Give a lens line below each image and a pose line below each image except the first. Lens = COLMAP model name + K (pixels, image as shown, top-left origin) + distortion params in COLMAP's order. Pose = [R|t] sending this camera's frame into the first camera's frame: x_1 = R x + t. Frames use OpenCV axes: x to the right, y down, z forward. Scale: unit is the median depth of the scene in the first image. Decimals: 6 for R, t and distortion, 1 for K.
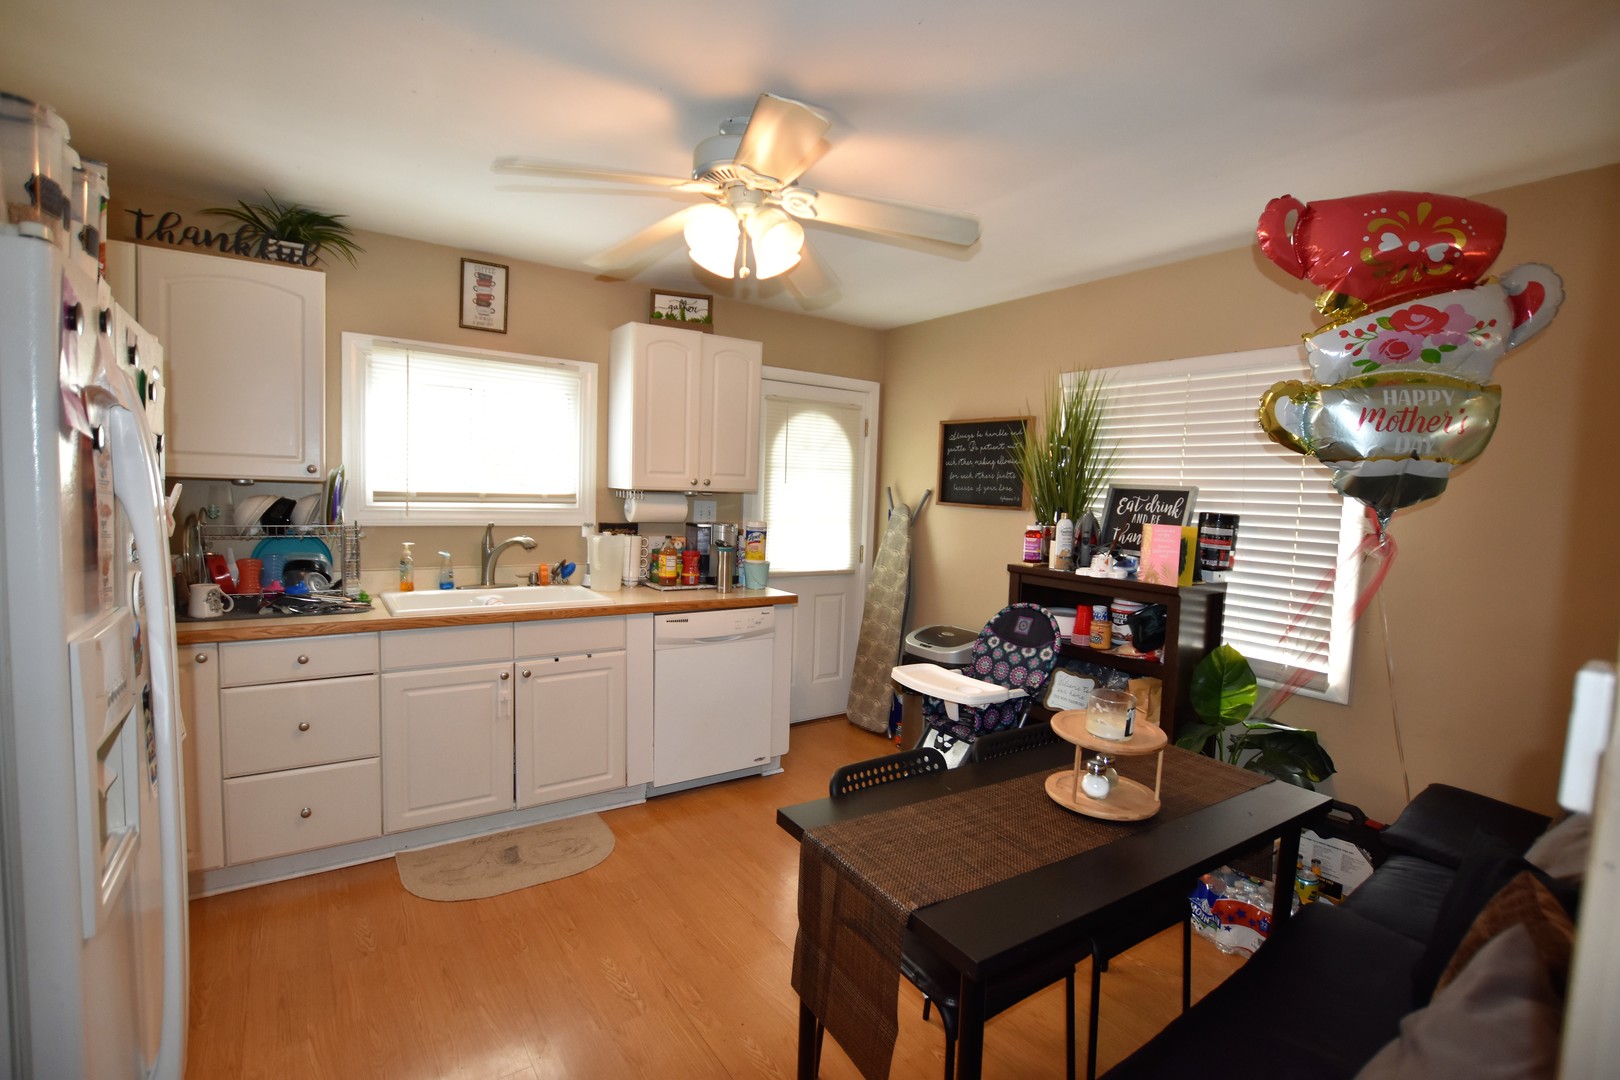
lens RADIAL K [[737.8, 0, 810.0], [0, 737.8, 540.0], [0, 0, 1]] dist [-0.032408, 0.000100]
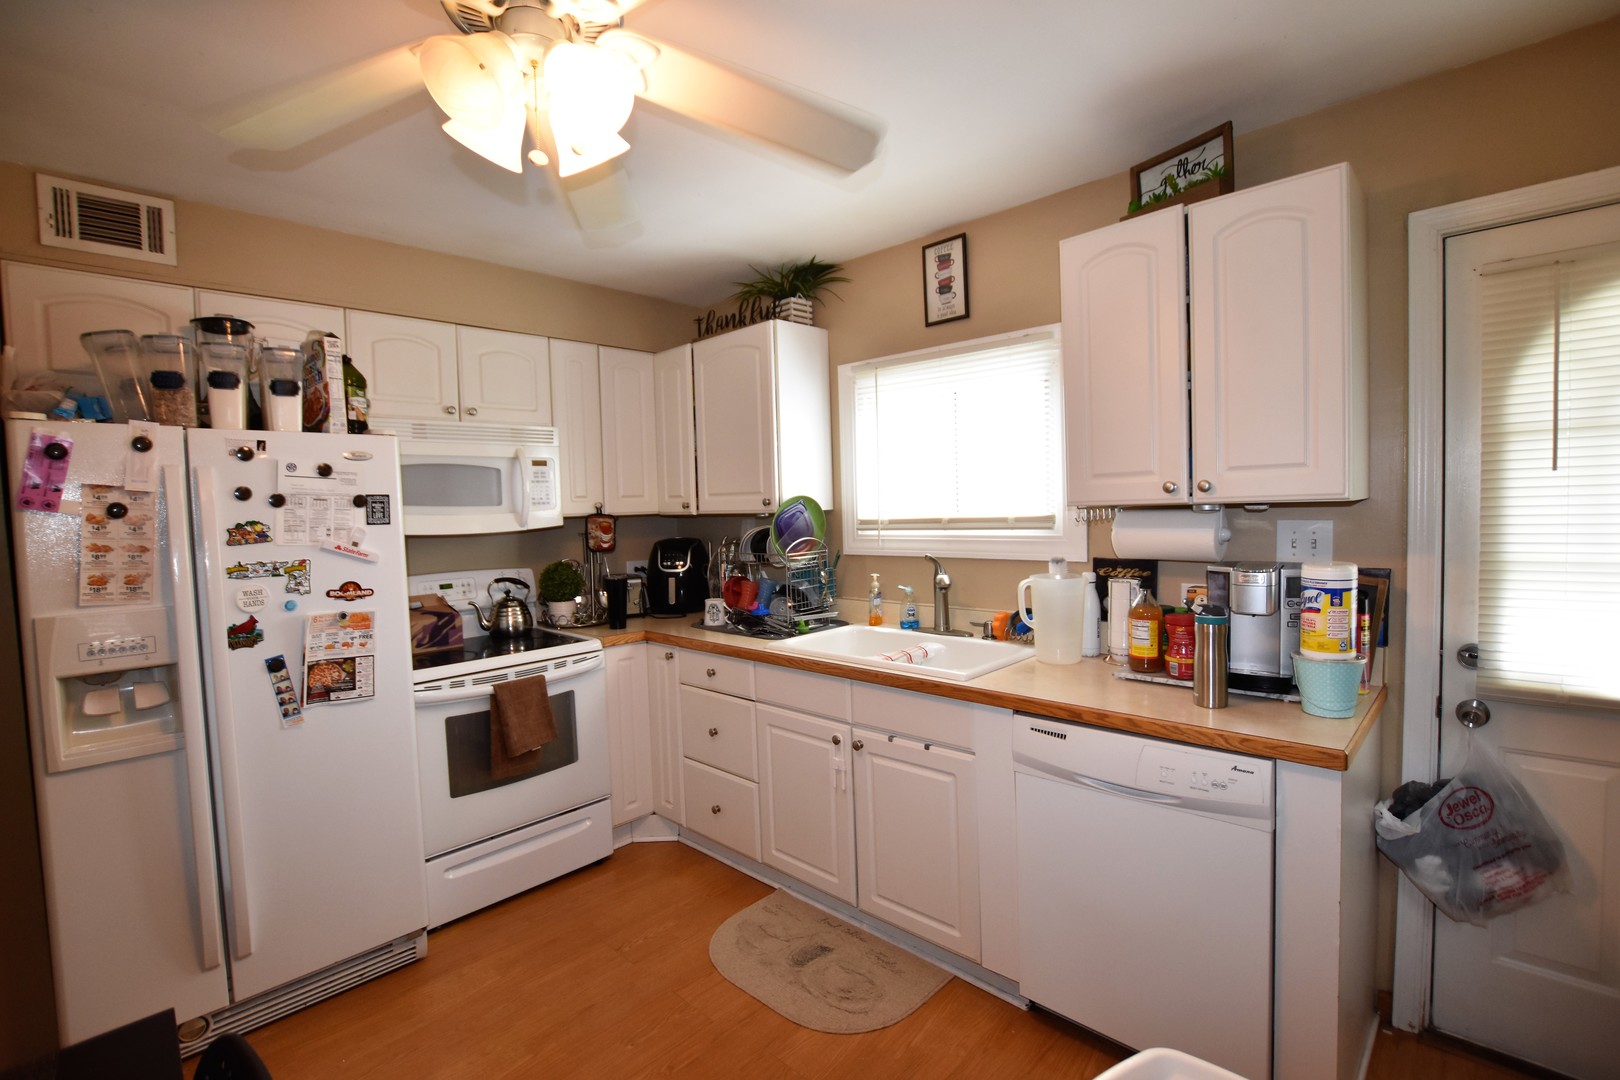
lens RADIAL K [[737.8, 0, 810.0], [0, 737.8, 540.0], [0, 0, 1]] dist [-0.032408, 0.000100]
pose [[0.193876, 0.005485, -0.981011, 0.349703], [-0.031050, 0.999518, -0.000548, -0.035120], [0.980535, 0.030567, 0.193952, 0.709276]]
